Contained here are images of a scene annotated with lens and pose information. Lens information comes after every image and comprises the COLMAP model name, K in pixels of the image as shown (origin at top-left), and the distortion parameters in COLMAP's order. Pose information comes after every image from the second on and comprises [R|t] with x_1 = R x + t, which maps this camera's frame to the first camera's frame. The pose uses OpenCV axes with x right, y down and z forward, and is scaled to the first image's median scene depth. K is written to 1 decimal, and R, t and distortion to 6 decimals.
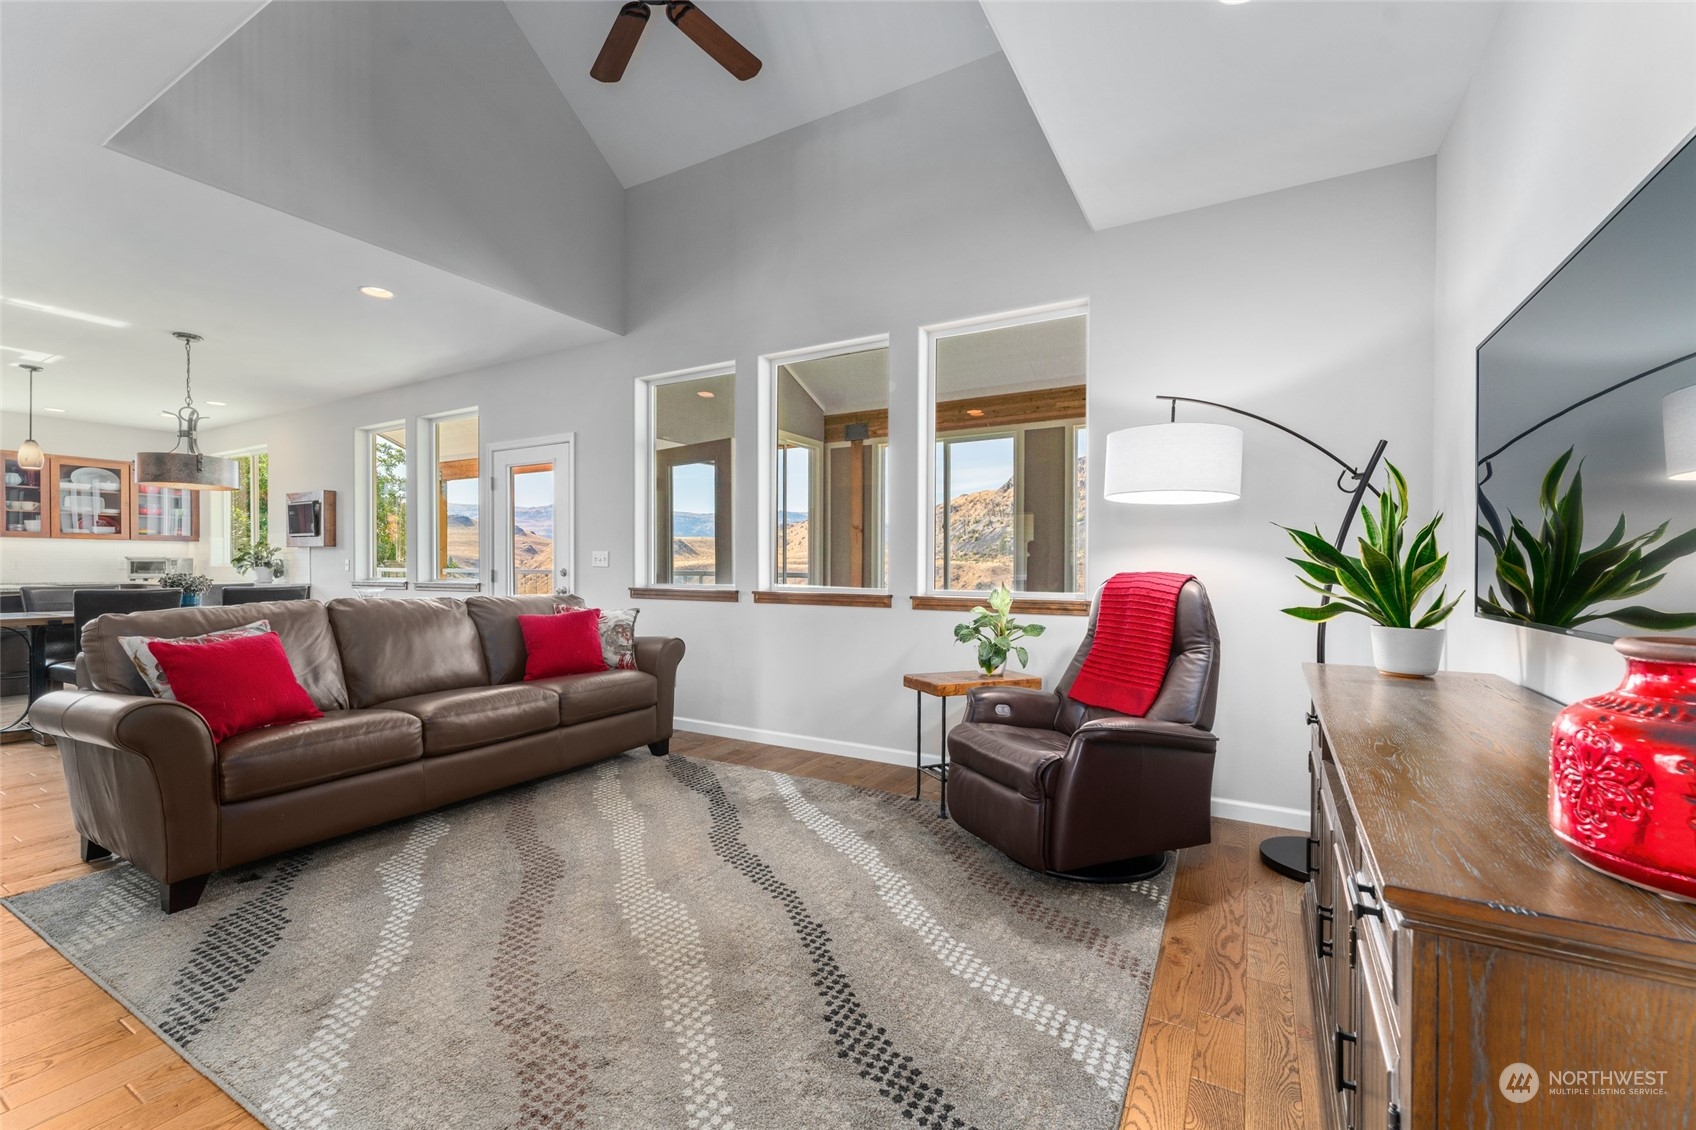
lens RADIAL K [[681.0, 0, 838.0], [0, 681.0, 572.8], [0, 0, 1]] dist [0.002876, 0.000232]
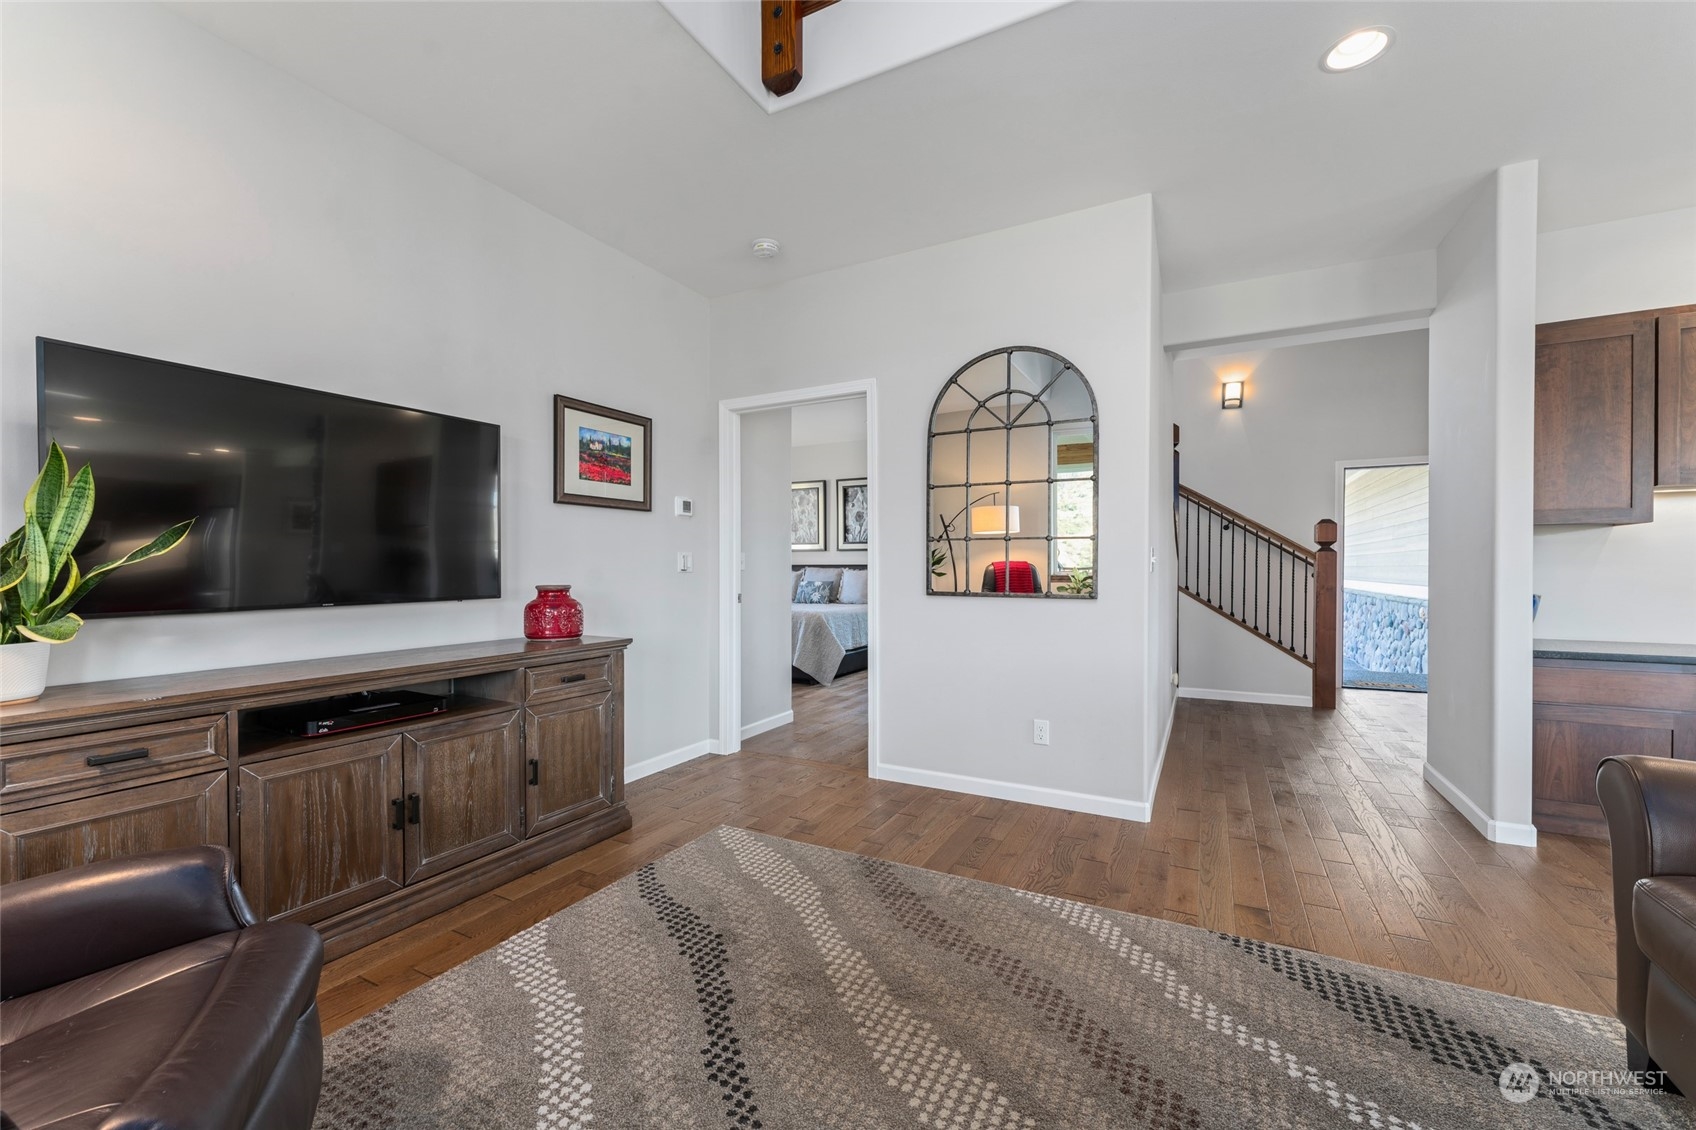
lens RADIAL K [[681.0, 0, 838.0], [0, 681.0, 572.8], [0, 0, 1]] dist [0.002876, 0.000232]
pose [[-0.999721, -0.001599, -0.023556, -0.128702], [-0.002108, 0.999765, 0.021575, -0.025608], [0.023516, 0.021618, -0.999490, 1.548994]]
